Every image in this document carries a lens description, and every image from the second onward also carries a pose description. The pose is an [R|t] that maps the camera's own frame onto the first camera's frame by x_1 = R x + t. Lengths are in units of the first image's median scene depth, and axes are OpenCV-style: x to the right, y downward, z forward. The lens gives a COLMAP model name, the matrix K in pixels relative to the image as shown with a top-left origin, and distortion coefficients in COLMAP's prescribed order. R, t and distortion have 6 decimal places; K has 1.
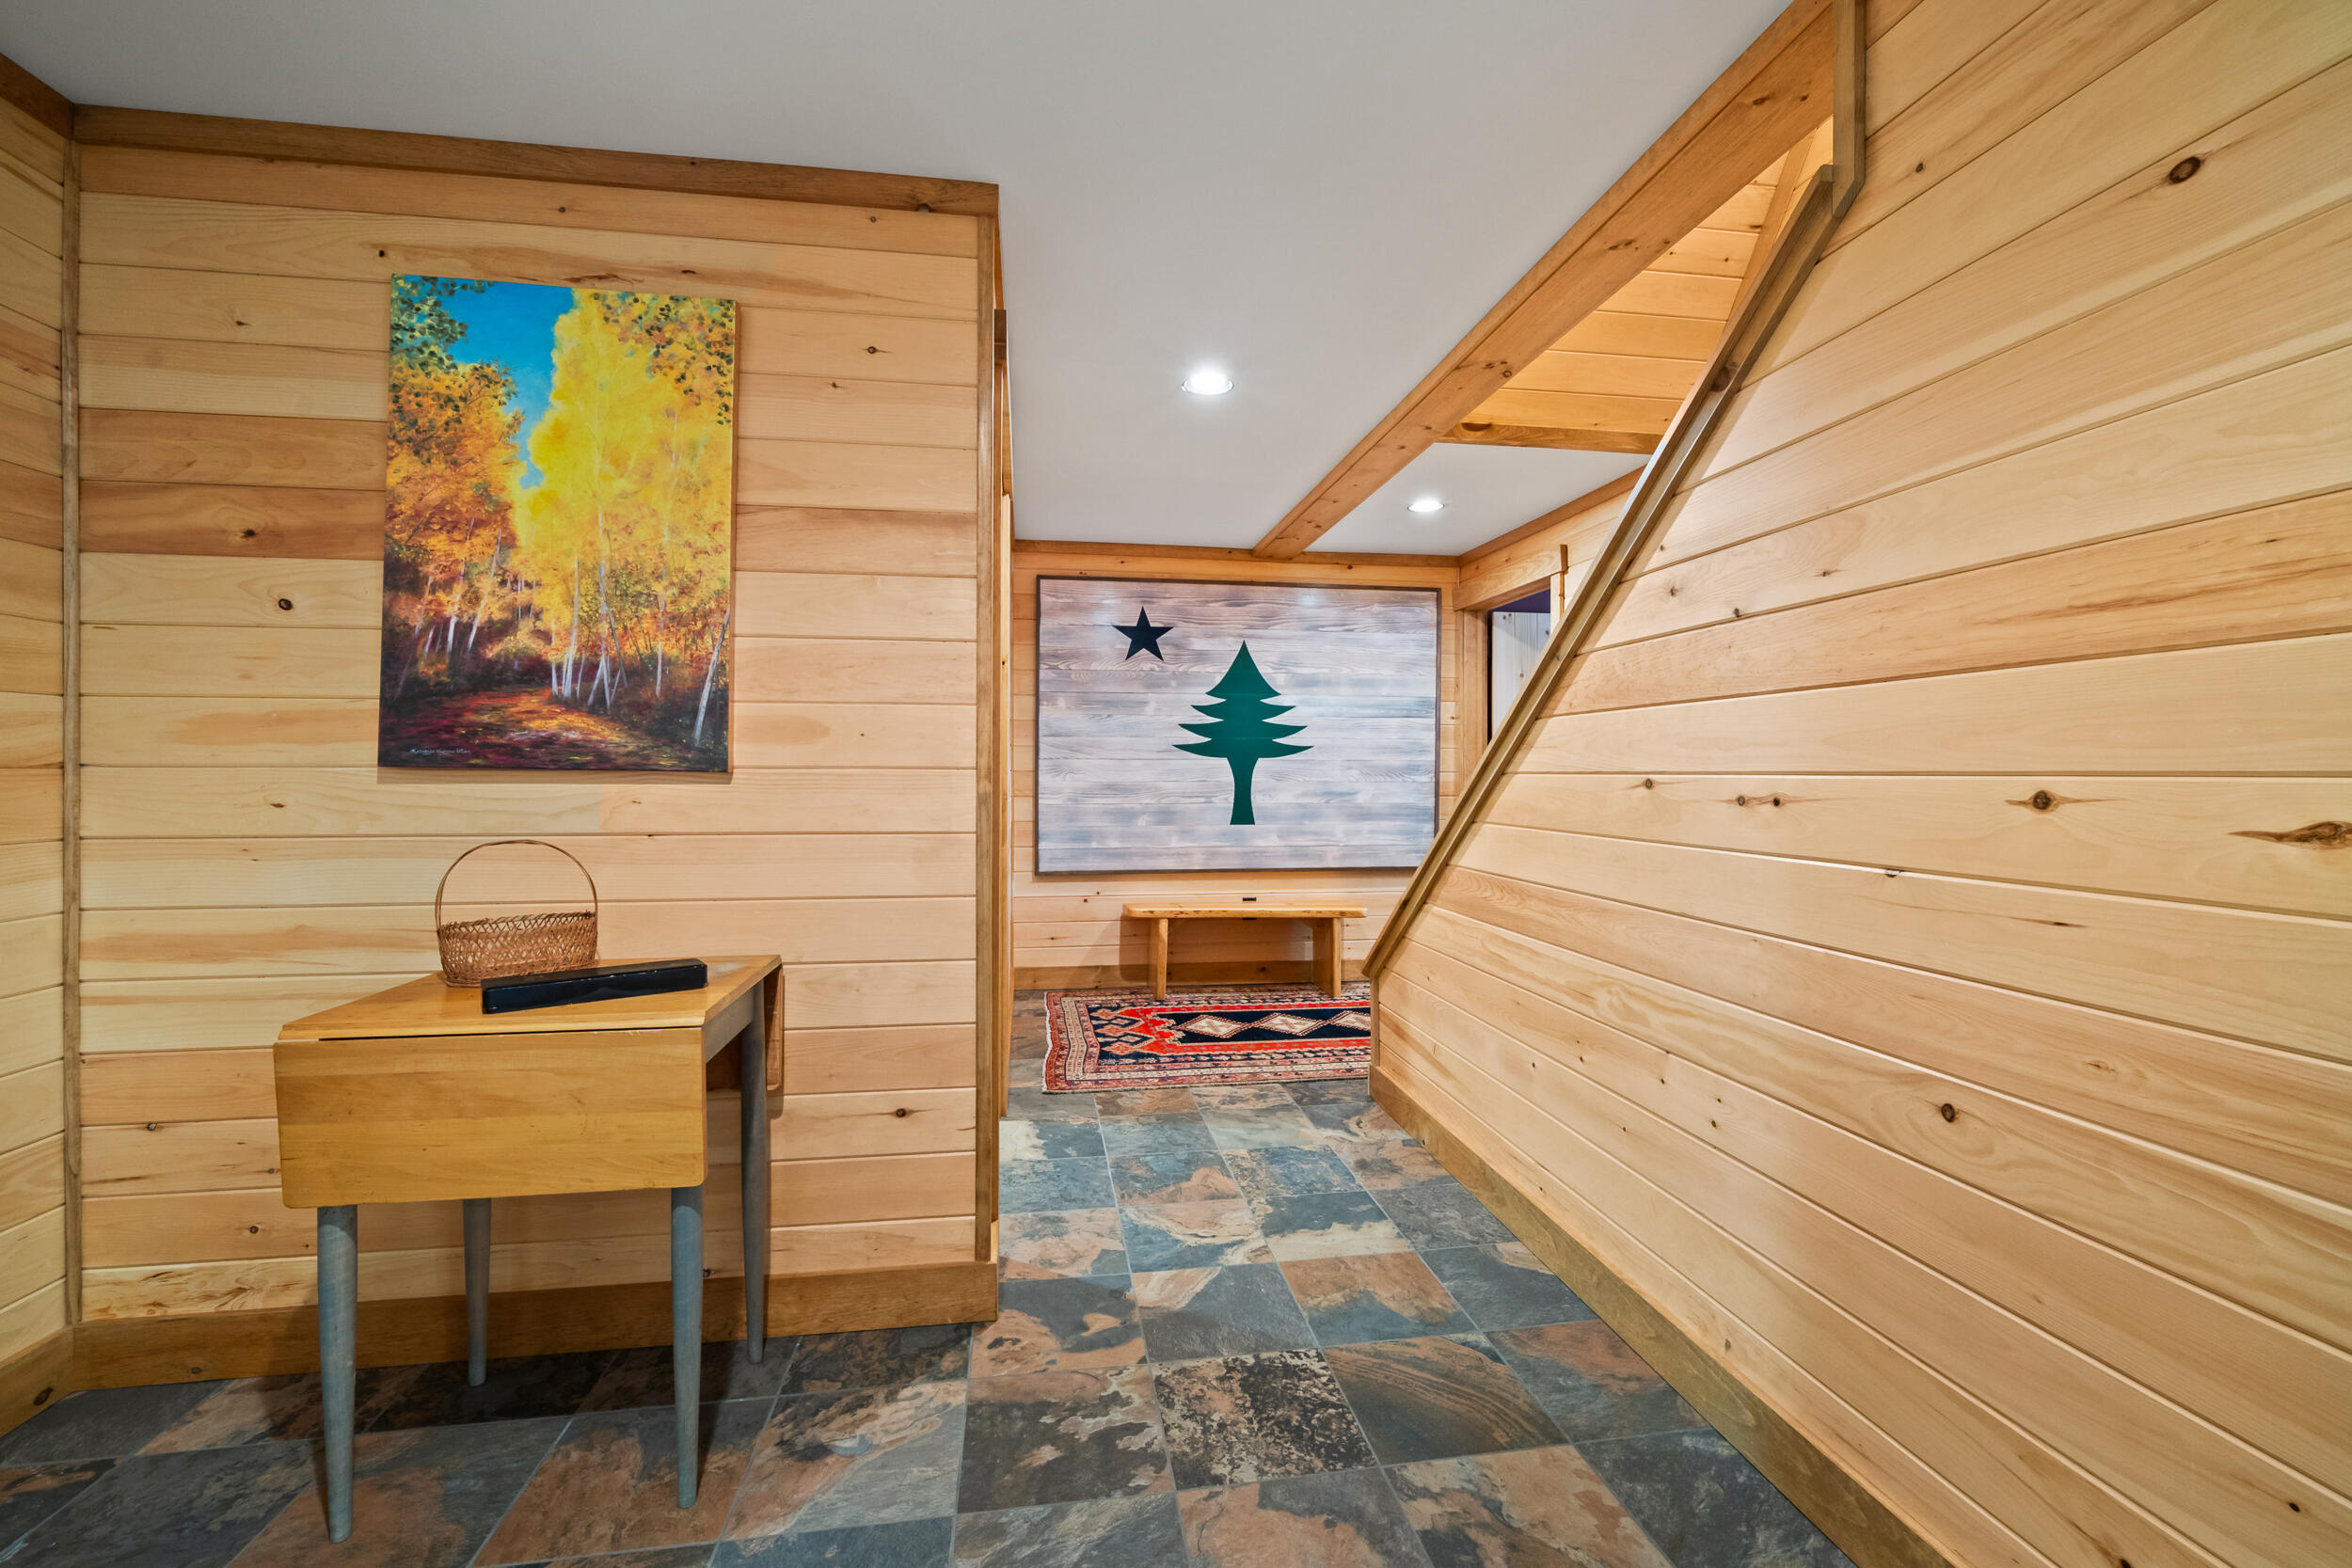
lens RADIAL K [[969.7, 0, 1168.0], [0, 969.7, 785.5], [0, 0, 1]] dist [0.000109, 0.000002]
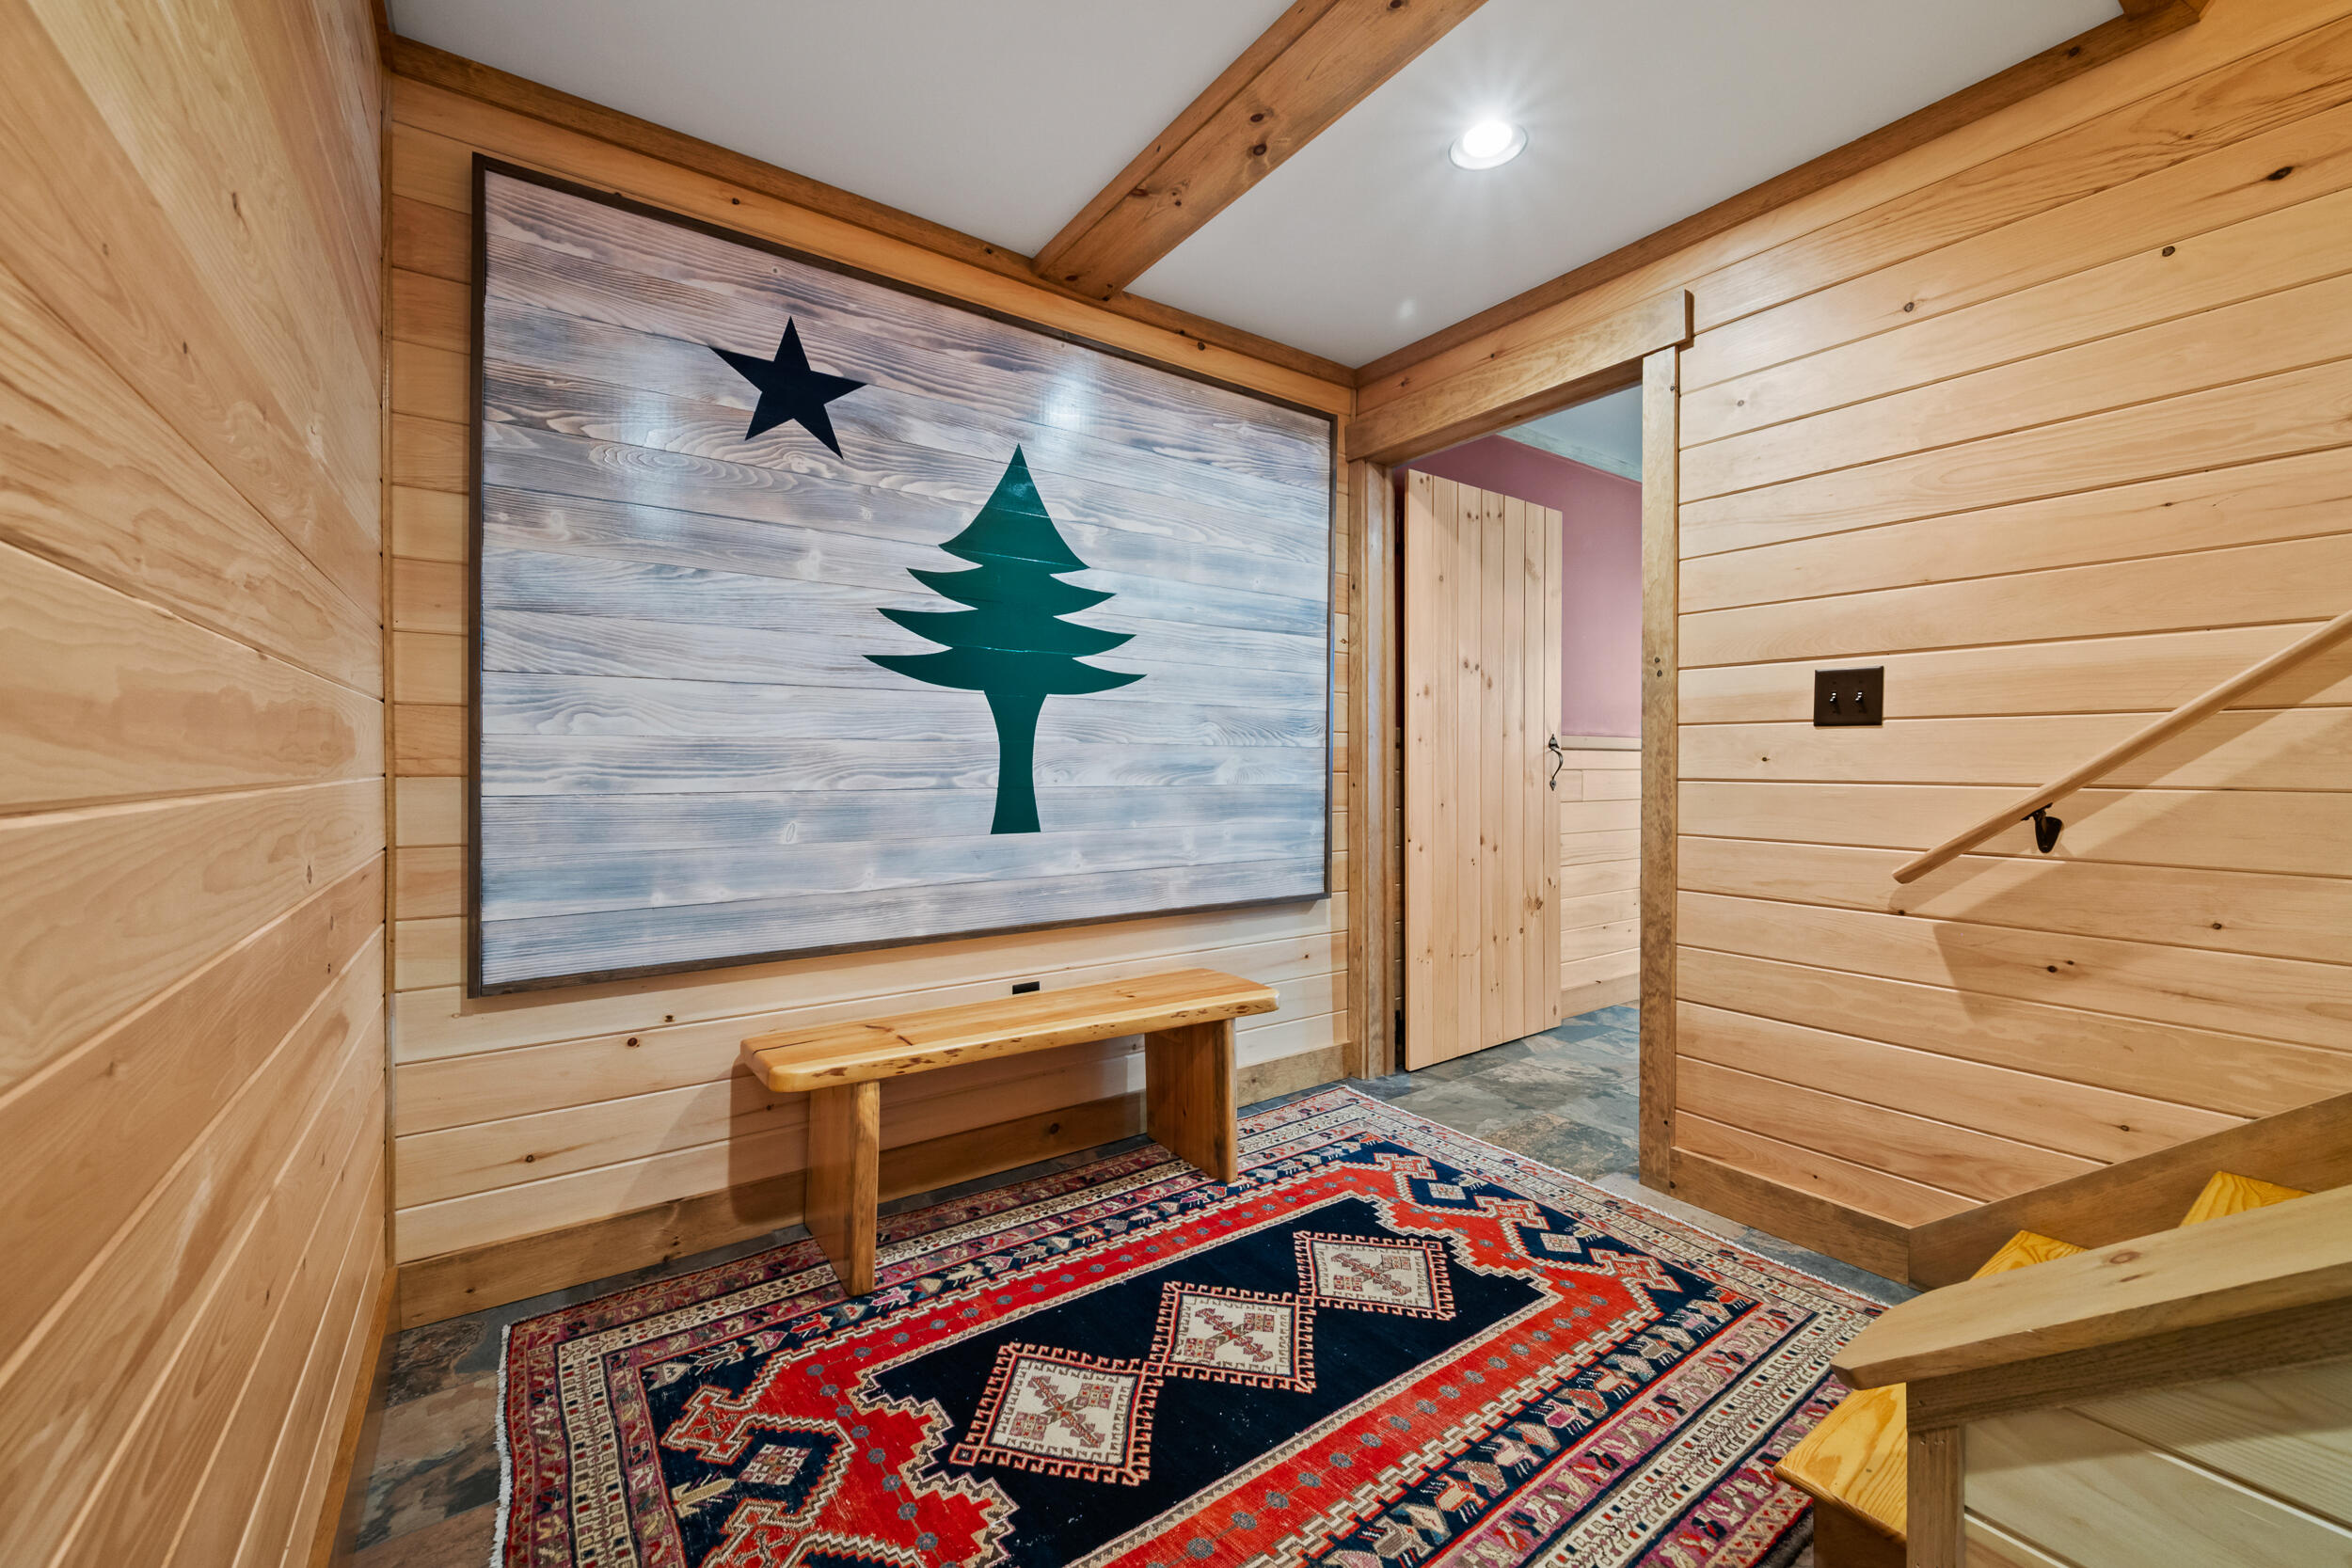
lens RADIAL K [[928.4, 0, 1181.2], [0, 928.4, 770.3], [0, 0, 1]] dist [-0.000220, 0.000089]
pose [[0.901199, -0.000998, 0.433404, -0.047150], [-0.002578, 0.999967, 0.007662, 0.006065], [-0.433397, -0.008022, 0.901167, 0.558962]]
